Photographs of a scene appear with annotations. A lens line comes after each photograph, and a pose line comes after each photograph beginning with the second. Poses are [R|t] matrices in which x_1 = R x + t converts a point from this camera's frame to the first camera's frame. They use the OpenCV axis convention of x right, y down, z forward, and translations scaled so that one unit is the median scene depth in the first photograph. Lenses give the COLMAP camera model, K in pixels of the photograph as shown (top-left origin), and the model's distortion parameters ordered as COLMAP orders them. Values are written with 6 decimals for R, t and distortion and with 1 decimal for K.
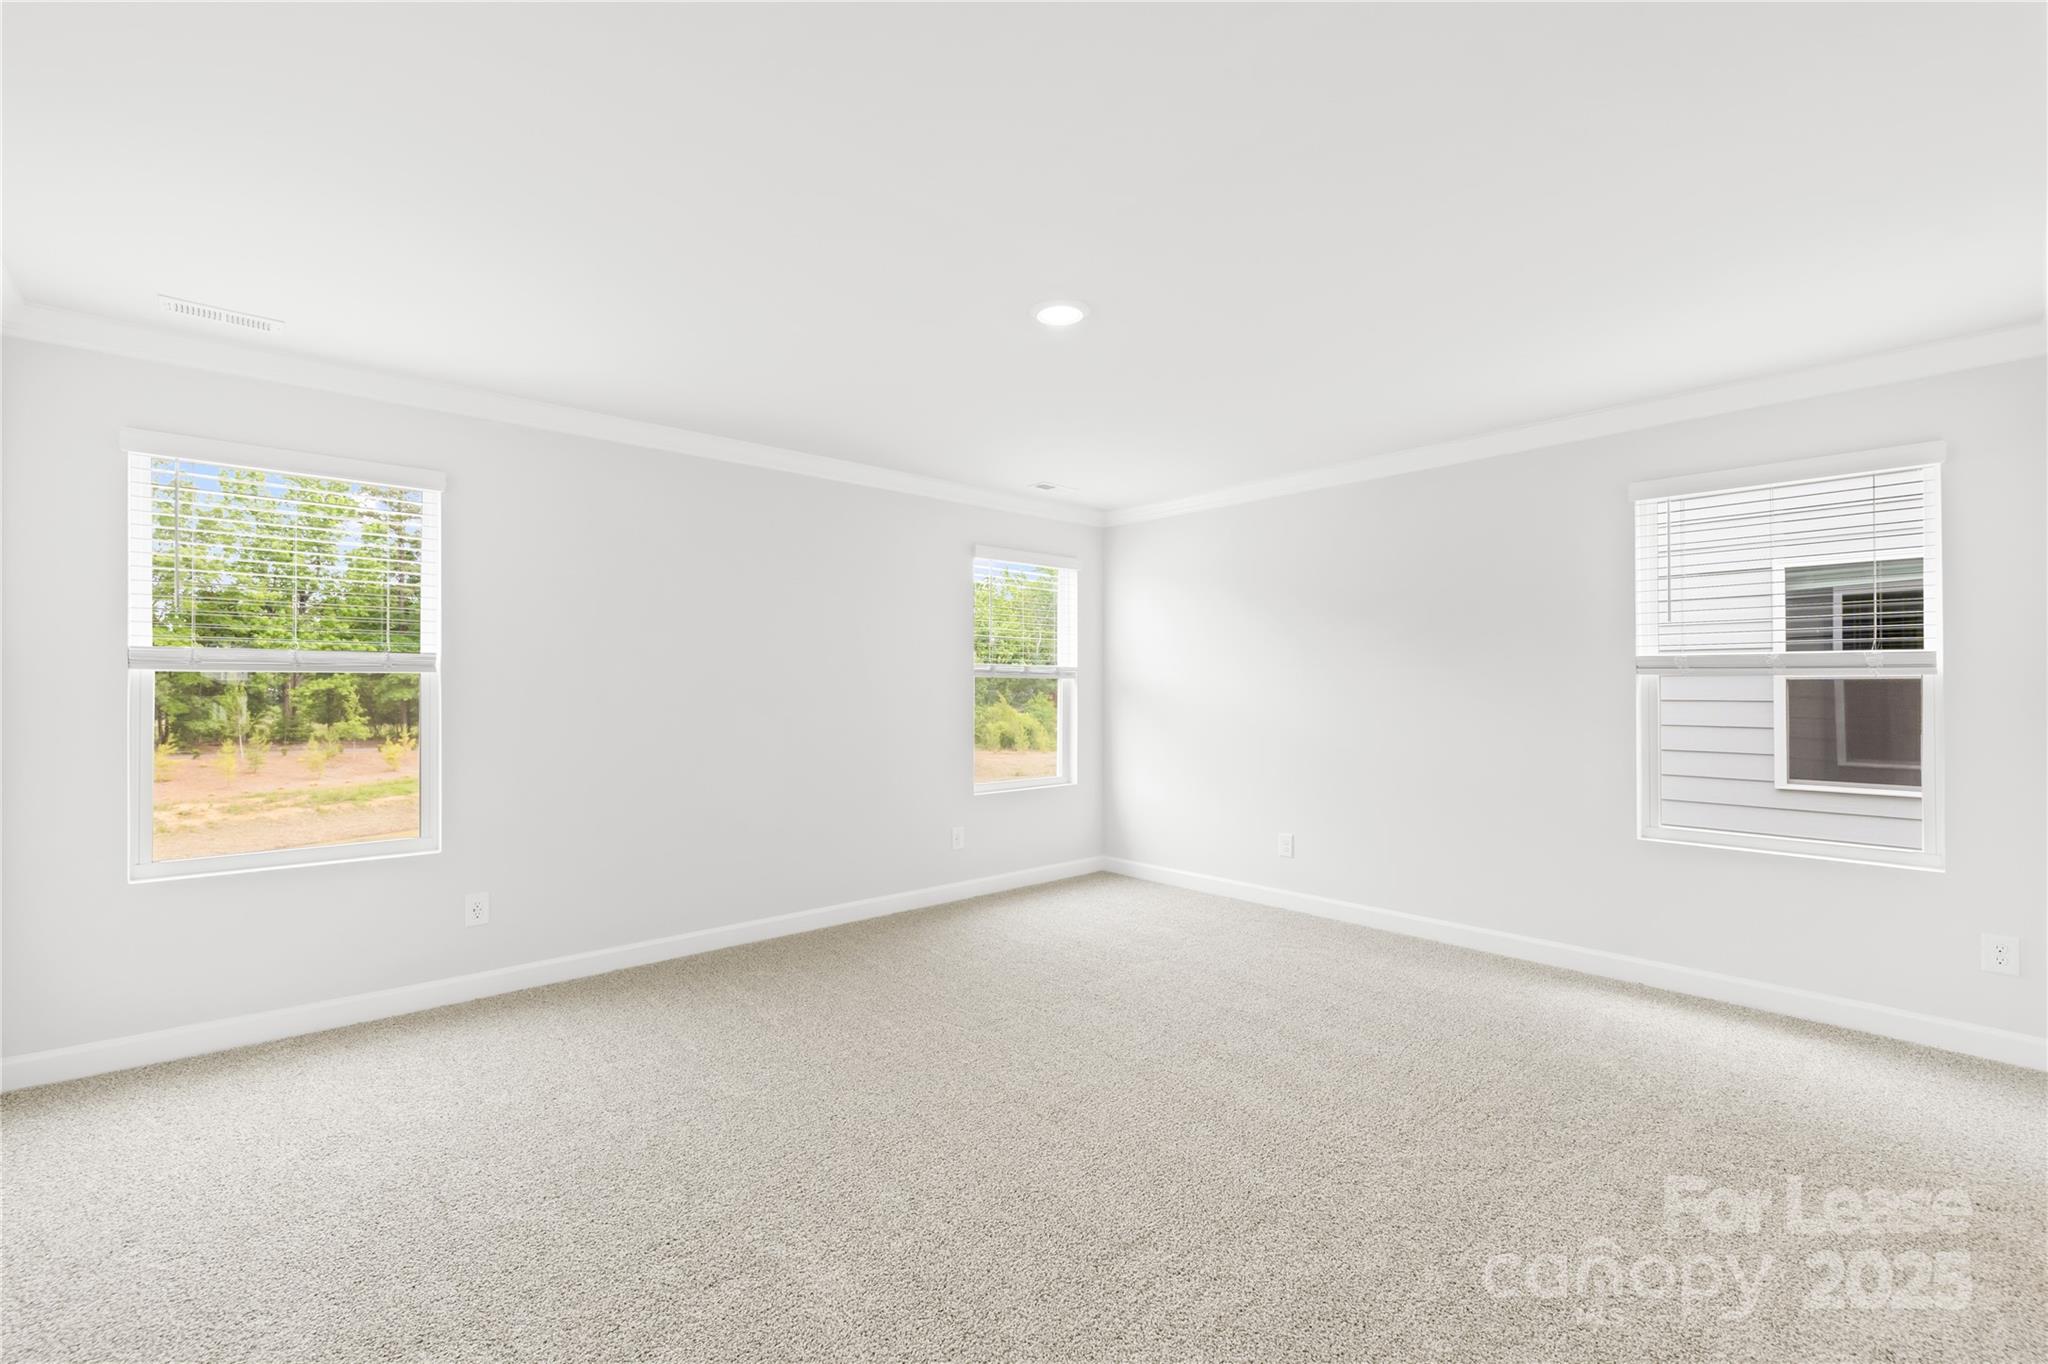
lens RADIAL K [[876.3, 0, 1012.4], [0, 876.3, 682.6], [0, 0, 1]] dist [-0.001964, -0.001162]
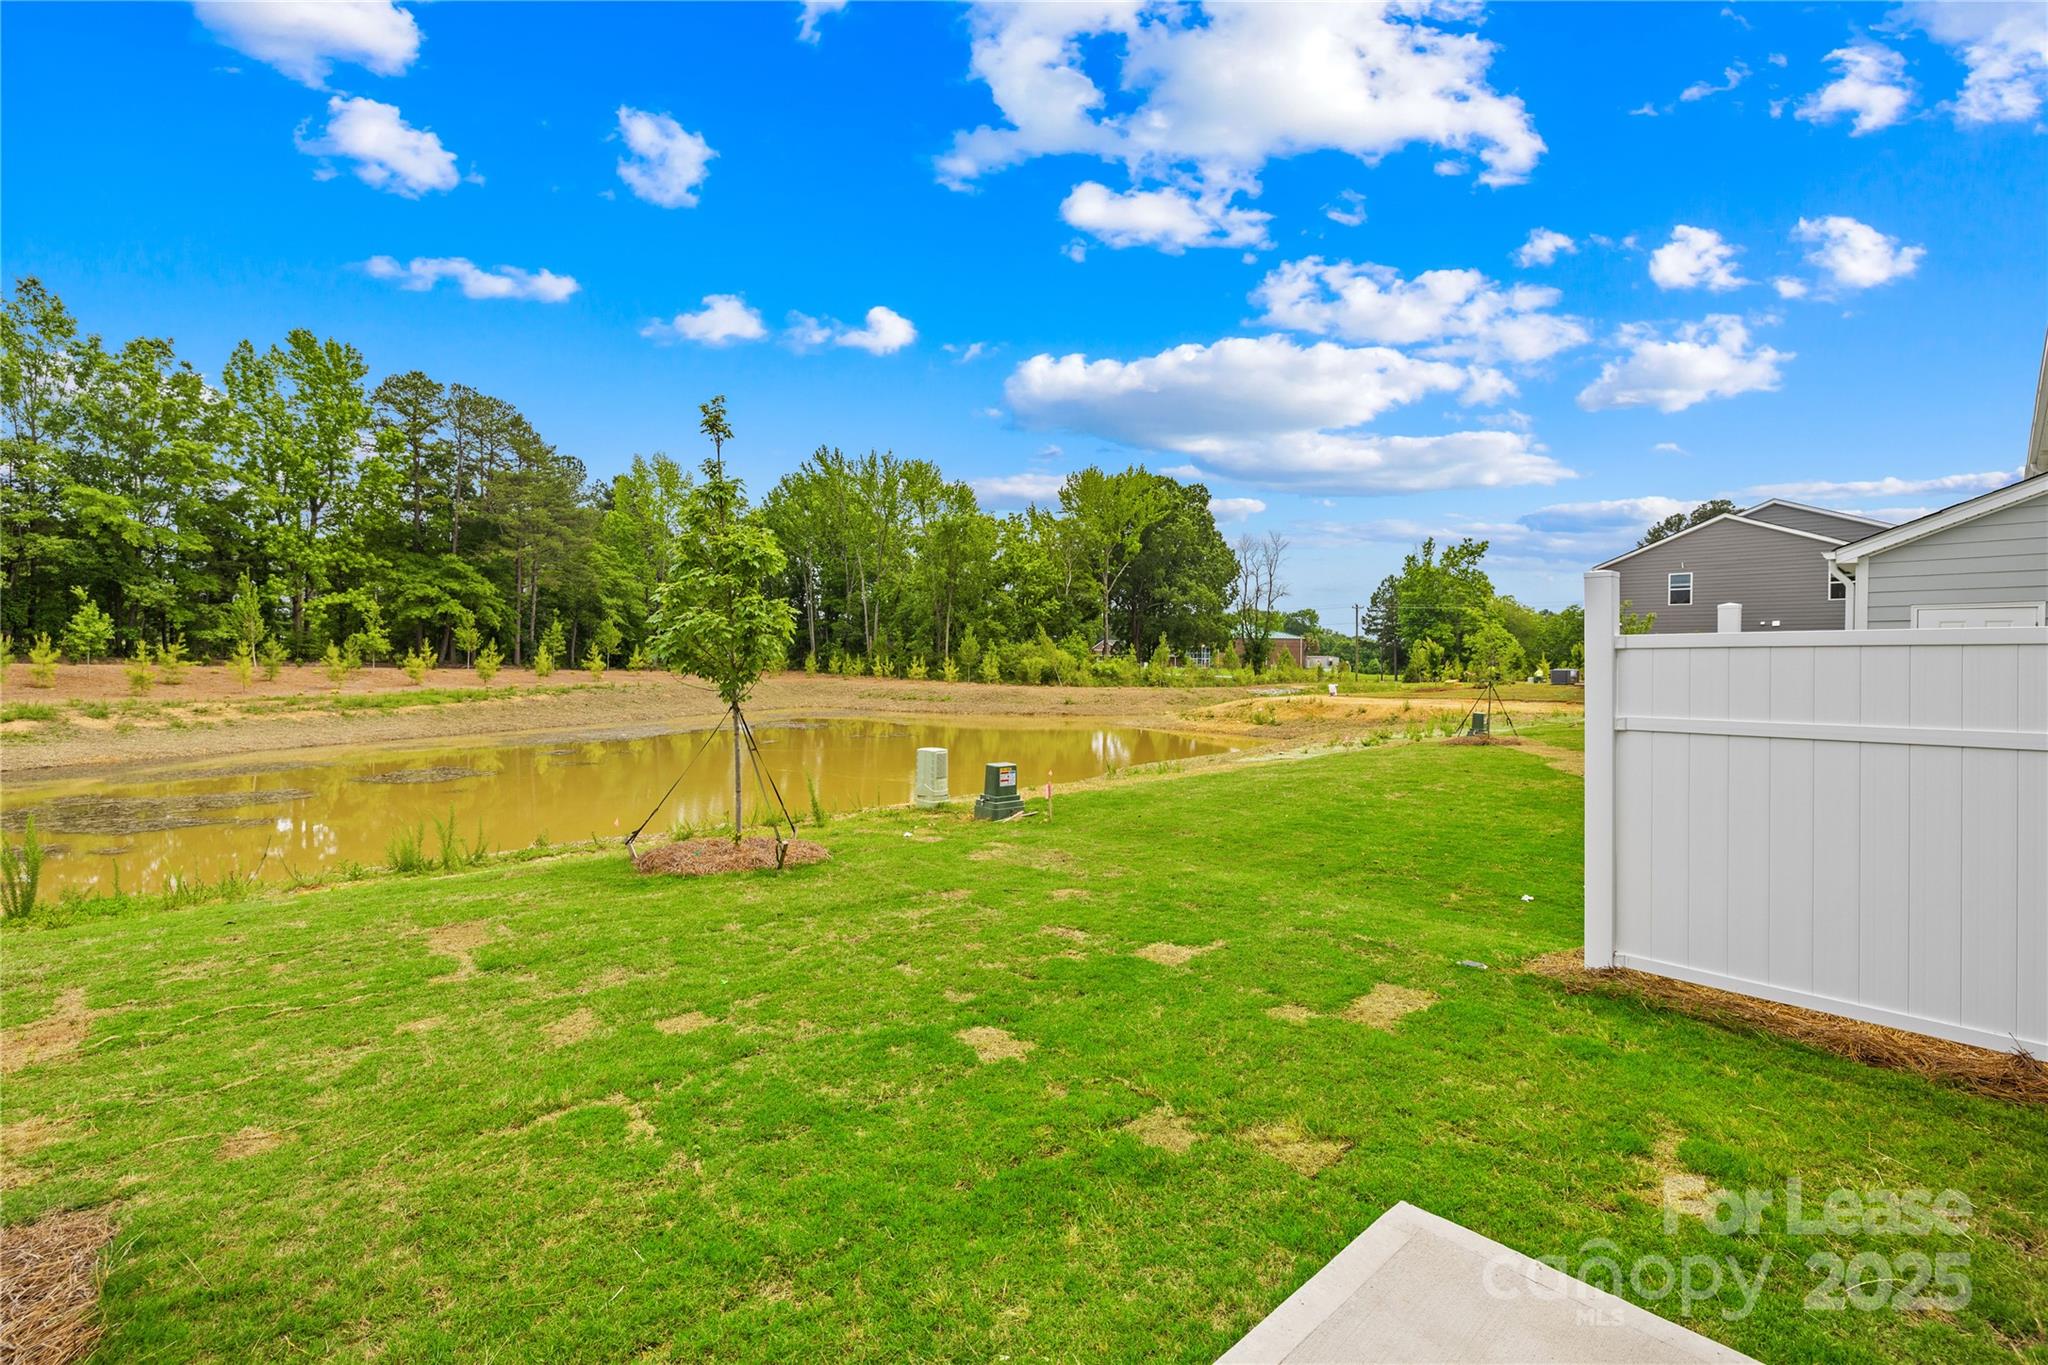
lens RADIAL K [[876.3, 0, 1007.6], [0, 876.3, 667.2], [0, 0, 1]] dist [-0.001964, -0.001162]
pose [[0.999954, 0.006271, 0.007297, -0.083723], [-0.006367, 0.999893, 0.013195, 0.066198], [-0.007213, -0.013241, 0.999886, 0.061020]]
